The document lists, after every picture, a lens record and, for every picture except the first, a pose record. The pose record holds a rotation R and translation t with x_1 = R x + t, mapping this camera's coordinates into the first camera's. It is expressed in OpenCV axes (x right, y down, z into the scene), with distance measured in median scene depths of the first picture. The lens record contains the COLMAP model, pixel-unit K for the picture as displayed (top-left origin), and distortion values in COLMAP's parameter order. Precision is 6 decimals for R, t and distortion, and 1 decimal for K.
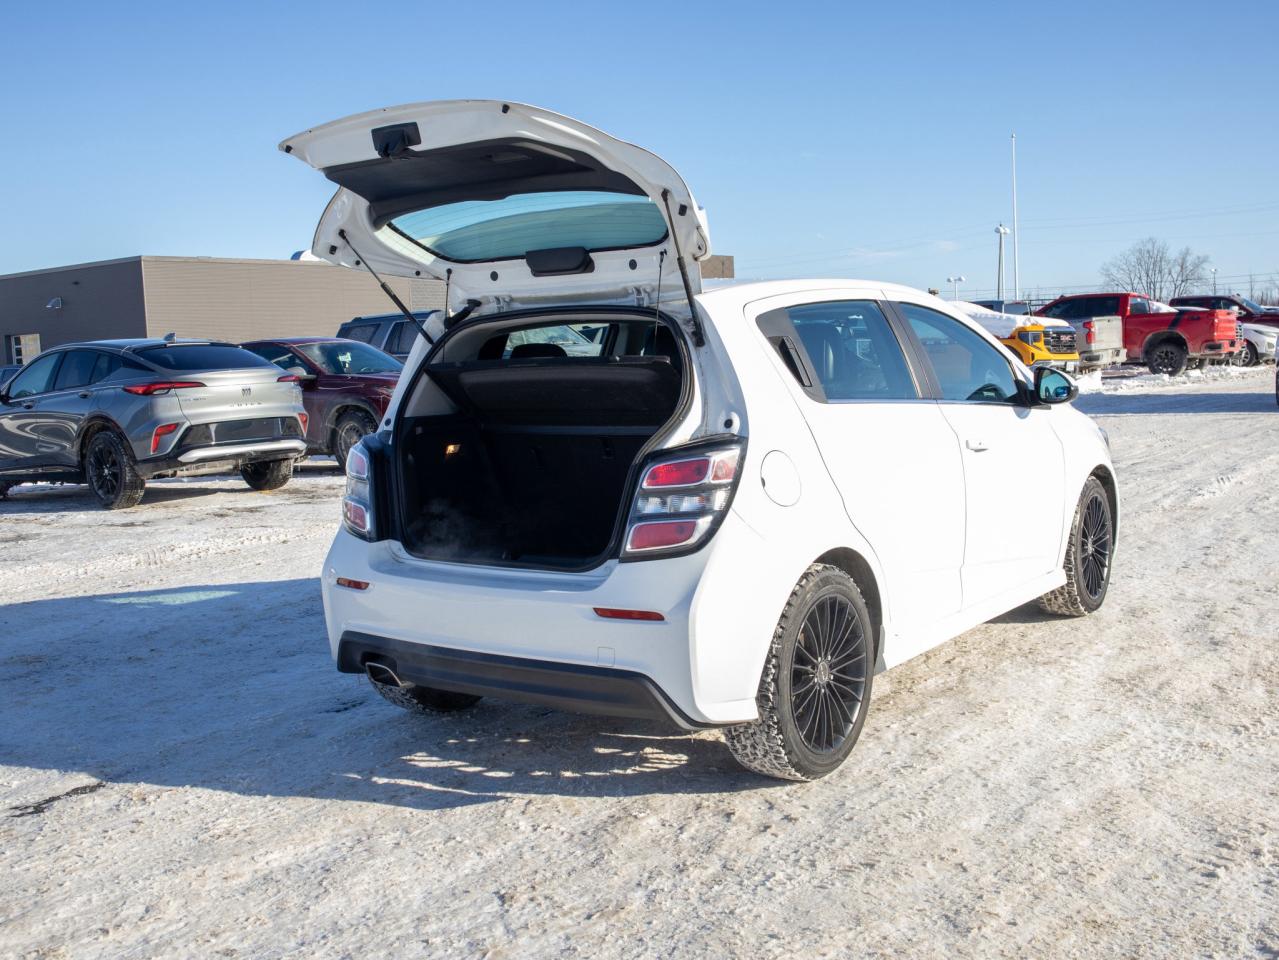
lens RADIAL K [[1310.0, 0, 639.5], [0, 1310.0, 480.0], [0, 0, 1]] dist [-0.061644, 0.128024]
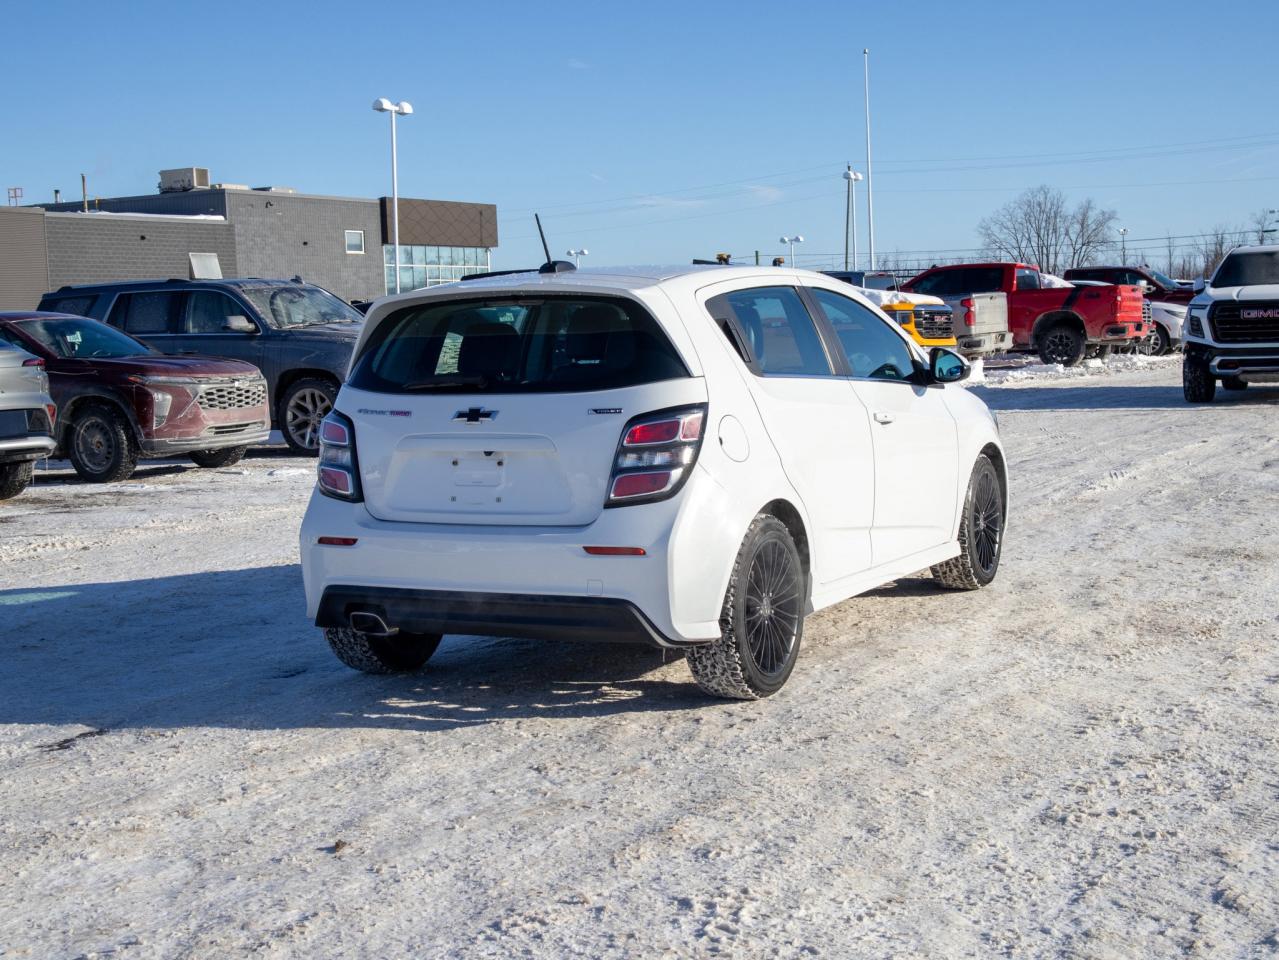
lens RADIAL K [[1781.7, 0, 639.5], [0, 1781.7, 480.0], [0, 0, 1]] dist [0.018906, 0.089387]
pose [[0.988630, -0.006420, 0.150234, -0.149369], [0.008899, 0.999835, -0.015835, 0.041708], [-0.150107, 0.016992, 0.988524, -0.396877]]
